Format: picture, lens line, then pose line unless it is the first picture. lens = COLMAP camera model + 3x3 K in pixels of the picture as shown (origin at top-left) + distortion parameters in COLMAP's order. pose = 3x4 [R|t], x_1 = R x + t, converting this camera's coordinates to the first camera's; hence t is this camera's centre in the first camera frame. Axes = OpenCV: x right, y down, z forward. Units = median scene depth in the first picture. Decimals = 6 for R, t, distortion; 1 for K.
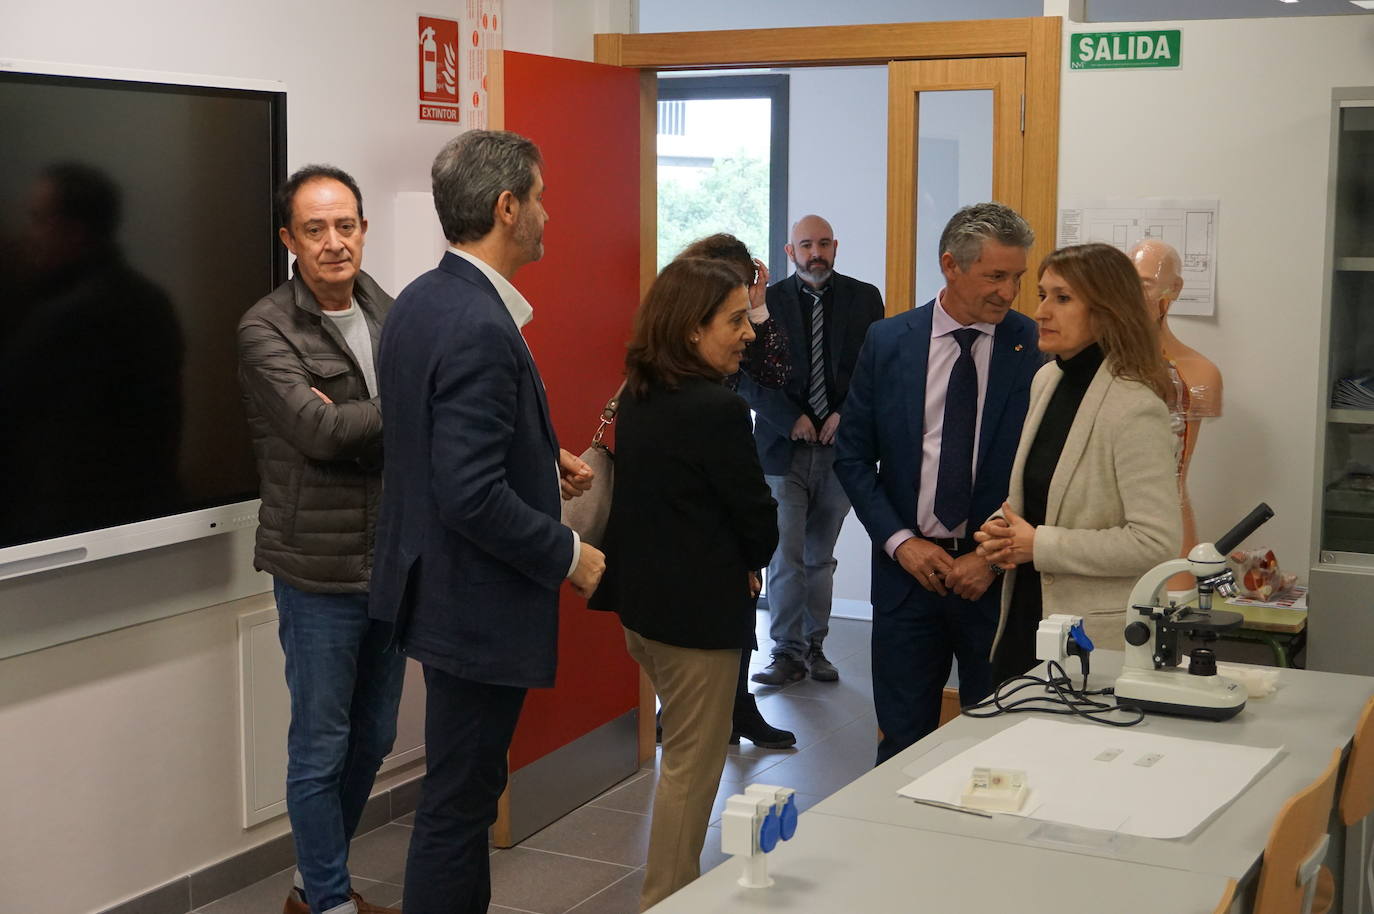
lens RADIAL K [[2033.3, 0, 687.6], [0, 2033.3, 457.9], [0, 0, 1]] dist [-0.007701, 0.066158]
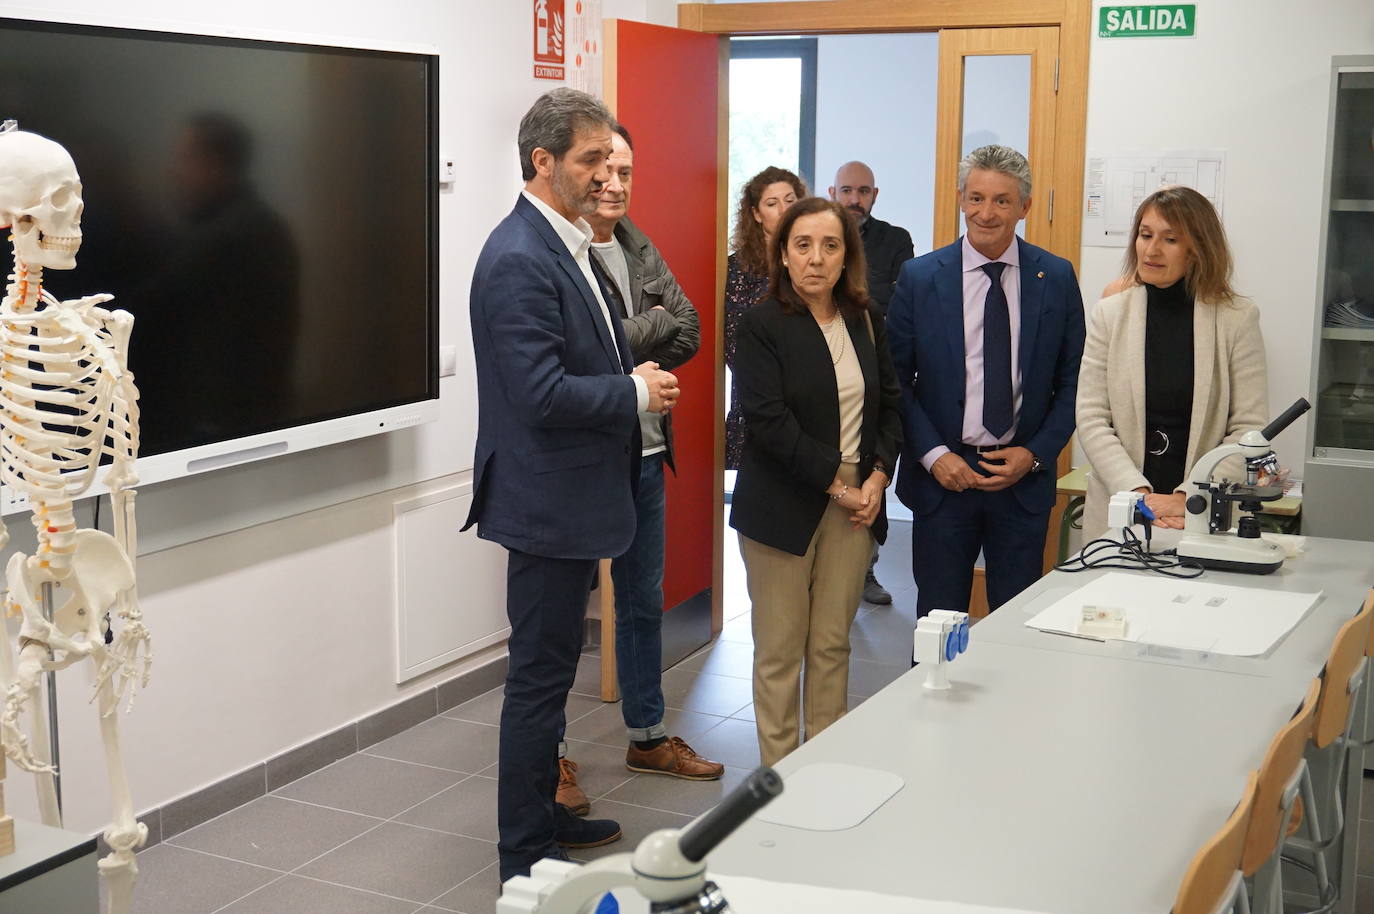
lens RADIAL K [[1888.2, 0, 682.8], [0, 1888.2, 452.6], [0, 0, 1]] dist [0.016543, 0.042561]
pose [[0.999720, 0.000664, 0.023674, -0.077961], [-0.001473, 0.999416, 0.034153, 0.010717], [-0.023637, -0.034178, 0.999136, -0.091705]]
